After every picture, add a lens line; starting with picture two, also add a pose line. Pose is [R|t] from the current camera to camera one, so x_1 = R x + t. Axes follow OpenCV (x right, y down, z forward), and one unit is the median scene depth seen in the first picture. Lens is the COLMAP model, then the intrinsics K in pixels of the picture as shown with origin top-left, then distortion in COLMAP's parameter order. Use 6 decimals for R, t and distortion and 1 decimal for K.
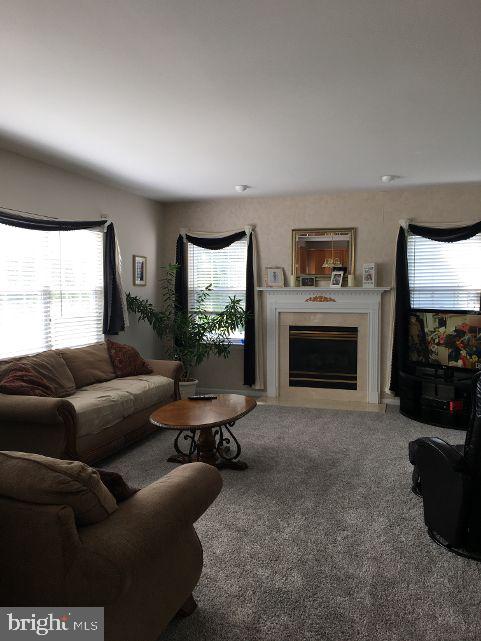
lens RADIAL K [[556.4, 0, 243.2], [0, 556.4, 318.9], [0, 0, 1]] dist [0.048837, -0.023083]
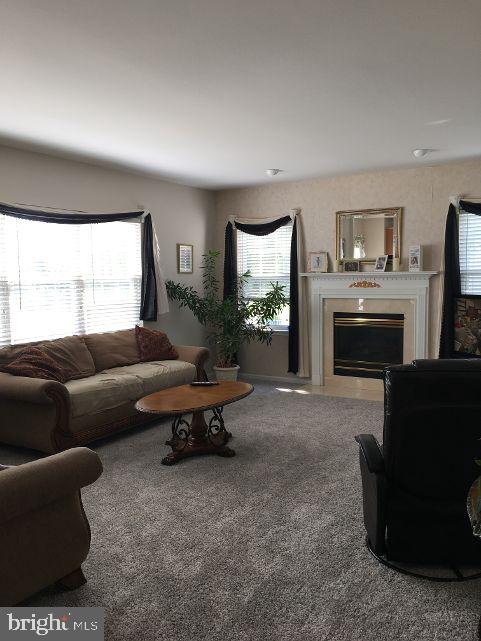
lens RADIAL K [[556.4, 0, 242.2], [0, 556.4, 319.8], [0, 0, 1]] dist [0.048837, -0.023083]
pose [[0.969349, 0.005917, -0.245617, 0.189609], [0.001700, 0.999524, 0.030788, -0.005615], [0.245682, -0.030262, 0.968878, 0.026765]]
